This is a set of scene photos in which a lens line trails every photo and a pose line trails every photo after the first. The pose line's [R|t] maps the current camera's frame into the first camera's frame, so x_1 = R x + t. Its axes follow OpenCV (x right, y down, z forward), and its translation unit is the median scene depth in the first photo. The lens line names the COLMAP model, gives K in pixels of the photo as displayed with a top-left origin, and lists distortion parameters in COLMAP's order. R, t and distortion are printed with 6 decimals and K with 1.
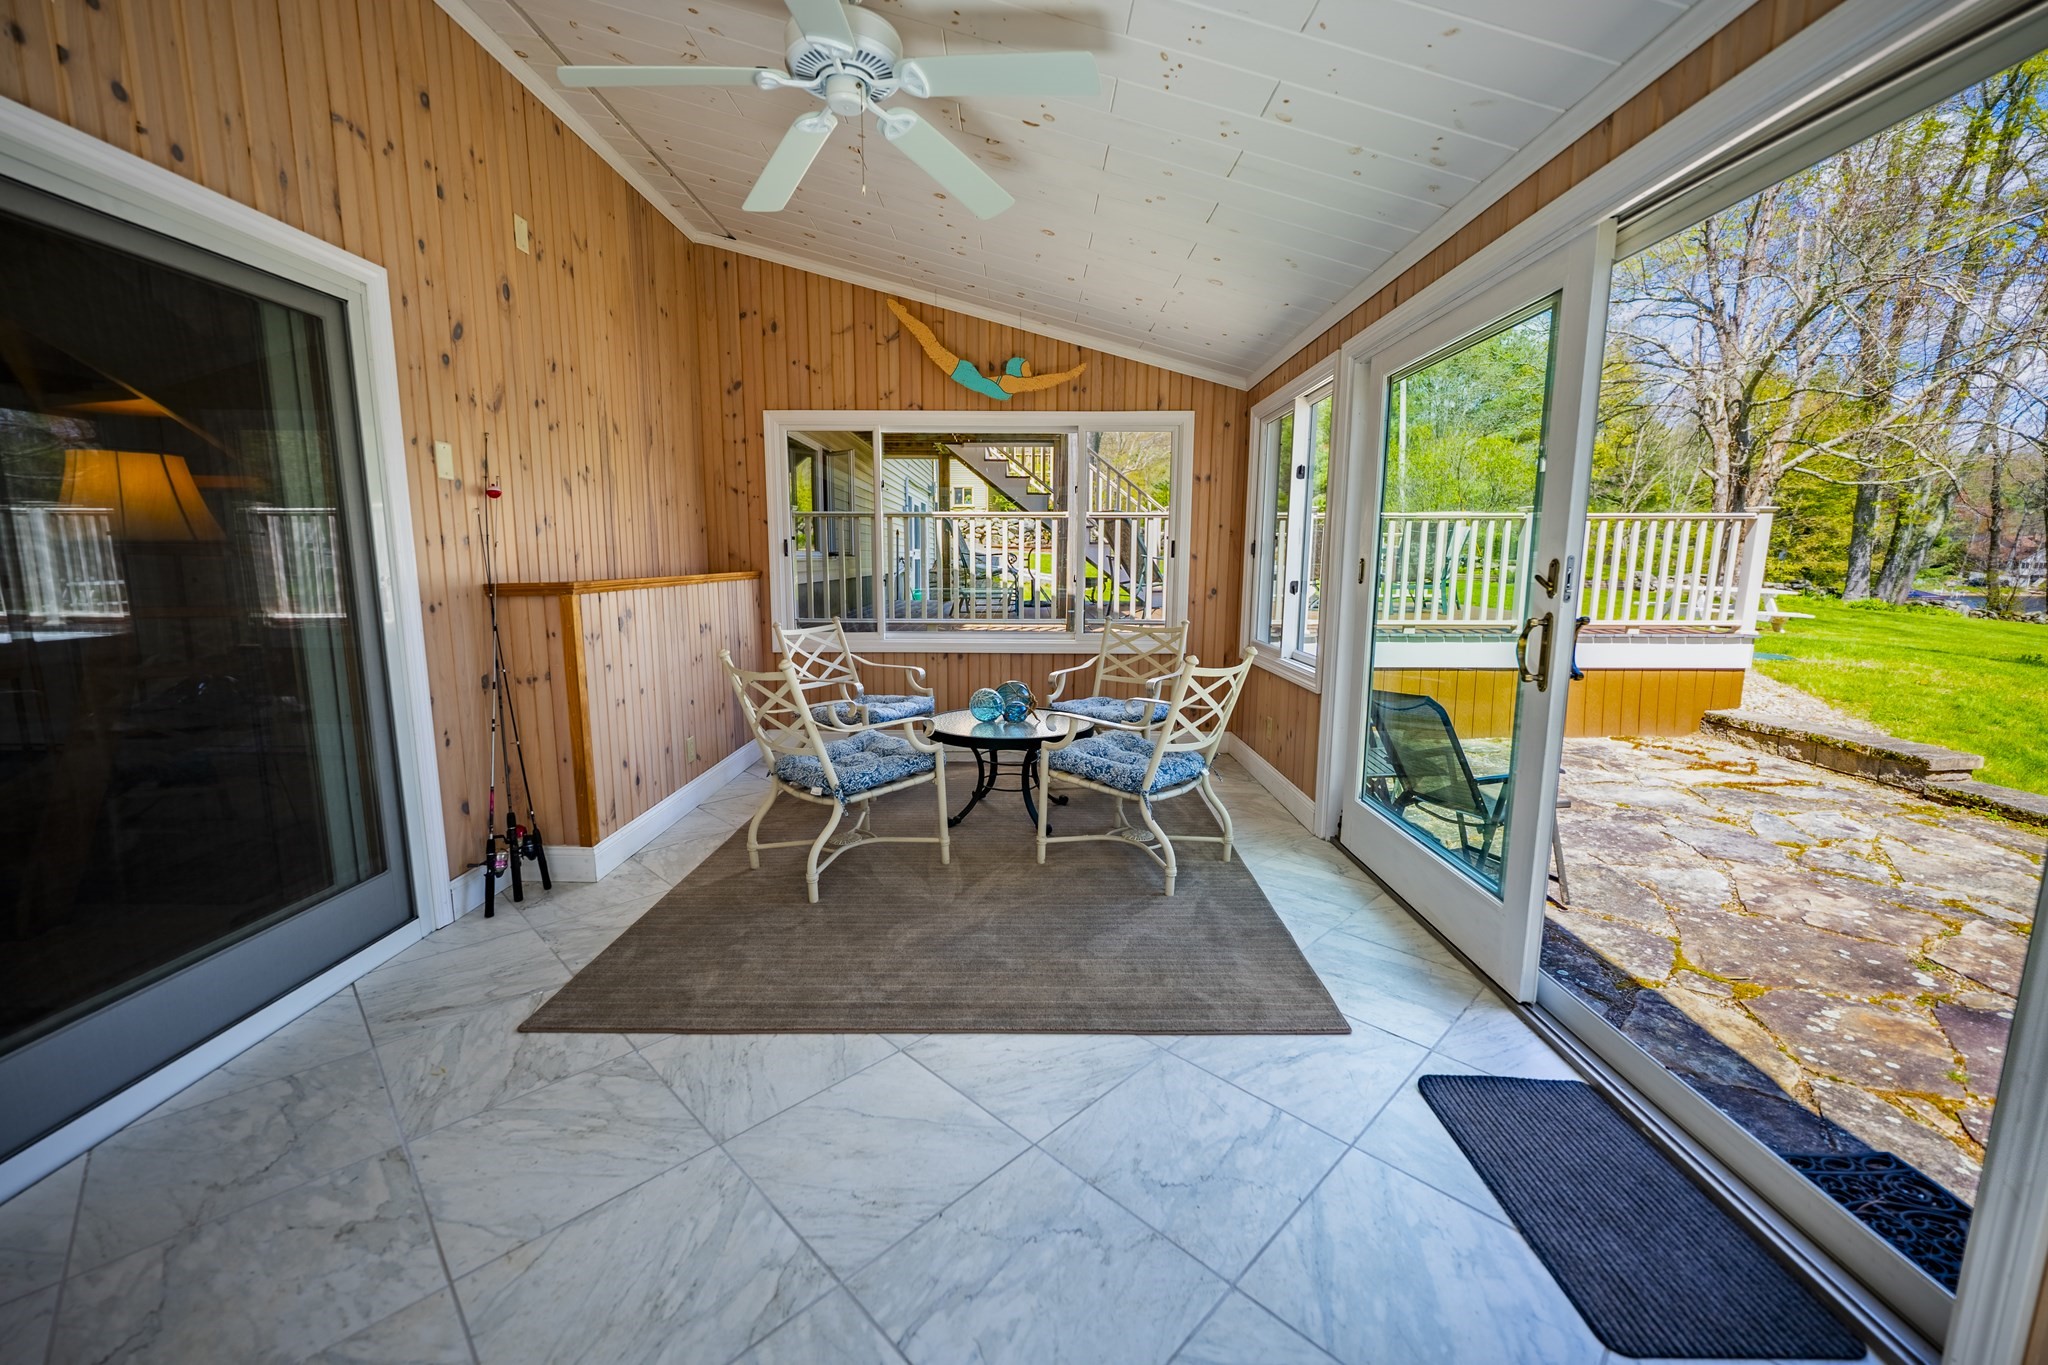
lens RADIAL K [[811.9, 0, 1022.4], [0, 811.9, 683.3], [0, 0, 1]] dist [-0.001573, 0.000758]
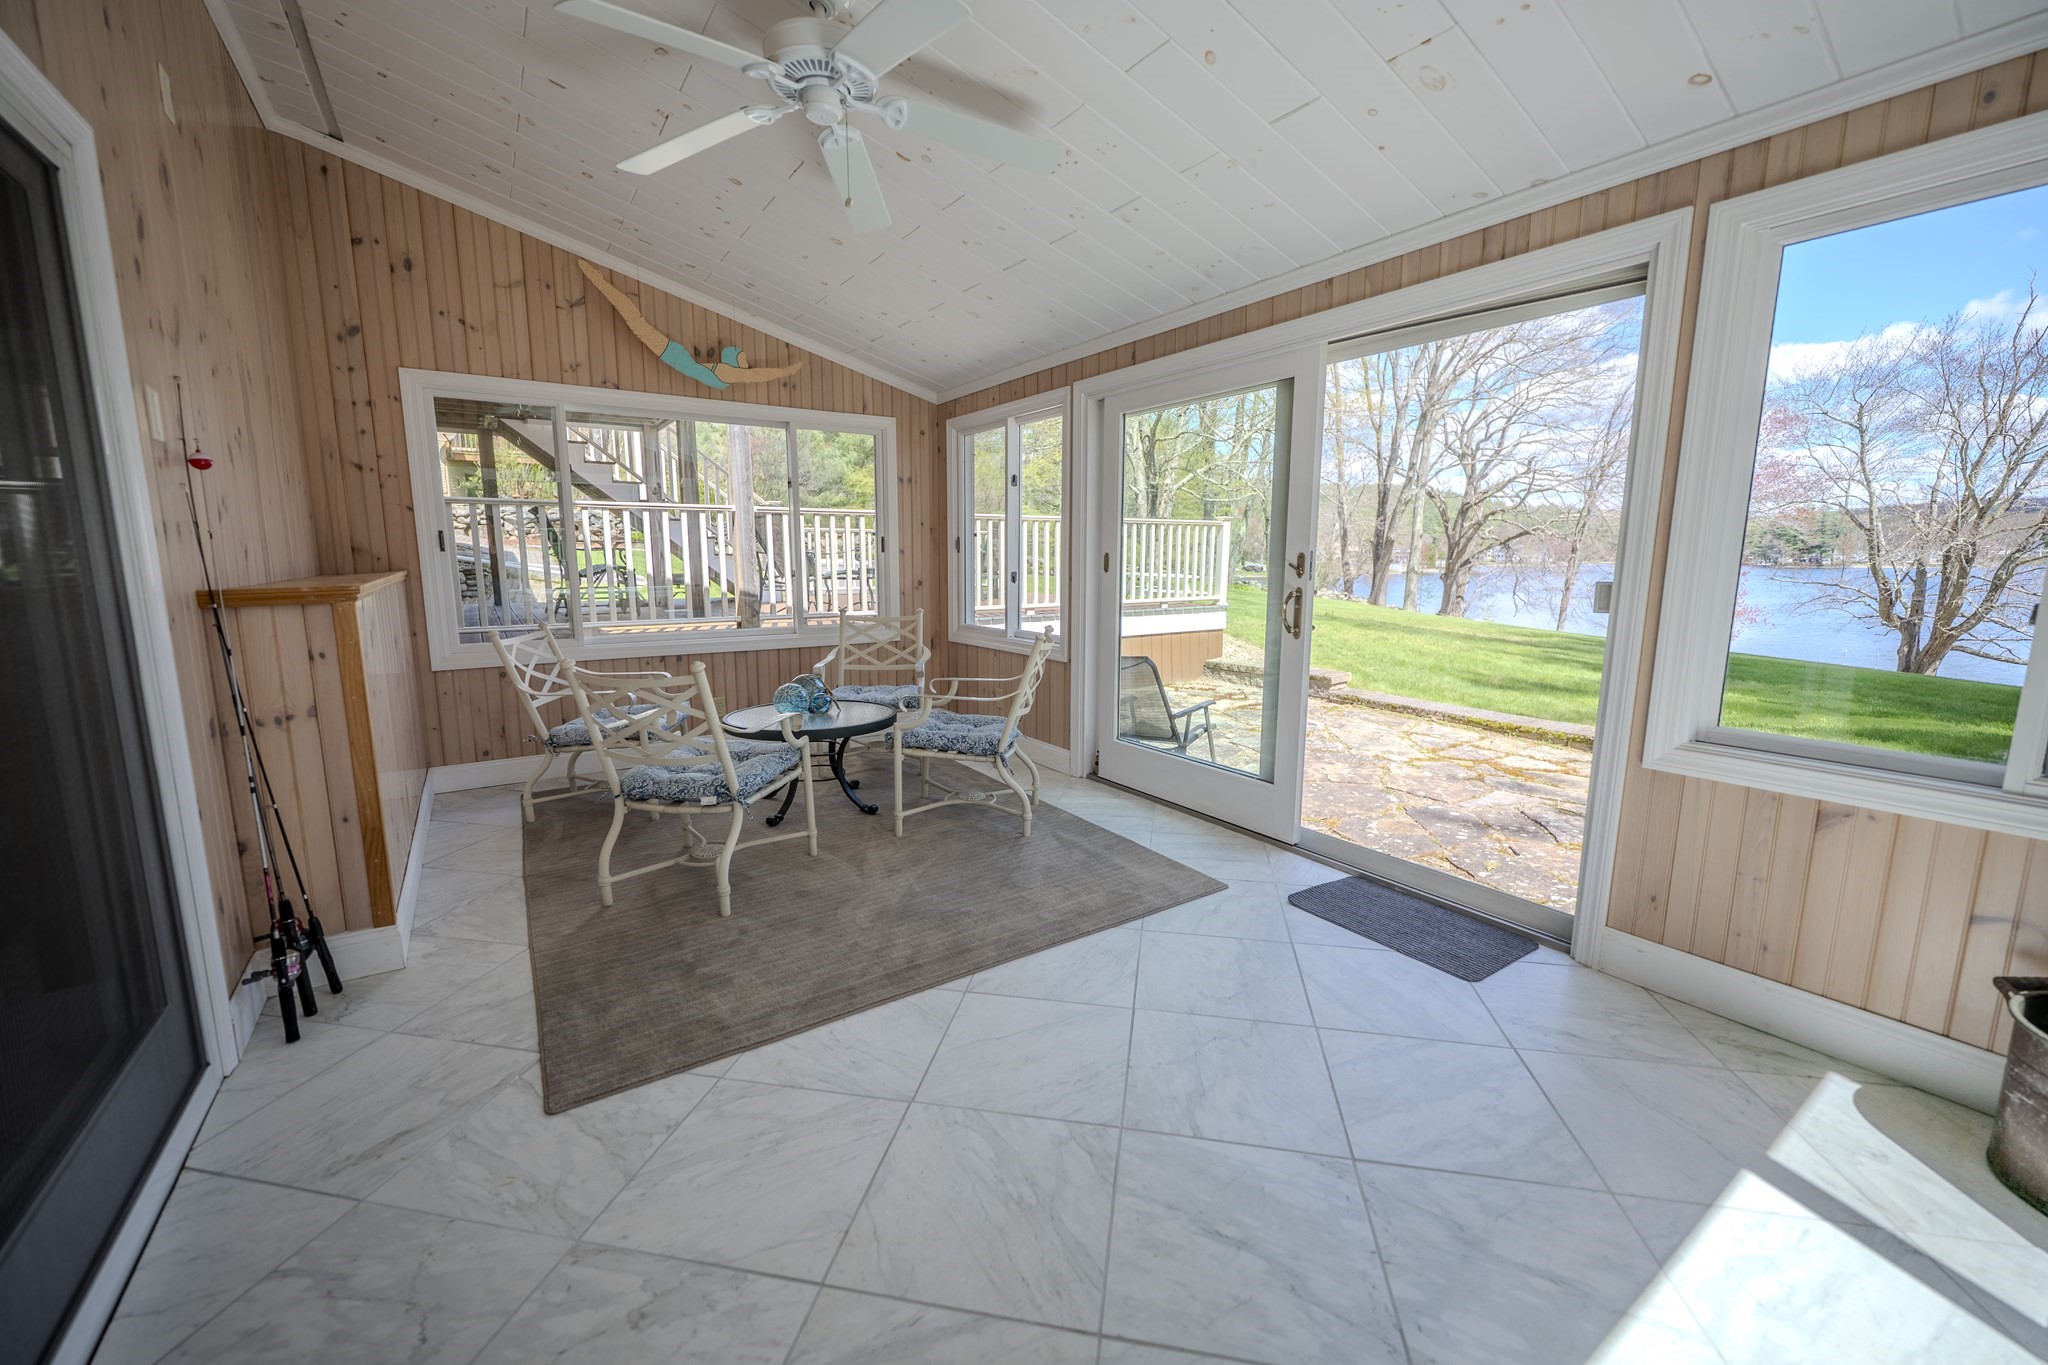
lens RADIAL K [[811.9, 0, 1024.6], [0, 811.9, 683.2], [0, 0, 1]] dist [-0.001573, 0.000758]
pose [[0.823889, -0.091427, 0.559328, -0.327152], [0.088046, 0.995568, 0.033043, -0.001197], [-0.559871, 0.022023, 0.828287, 0.007717]]
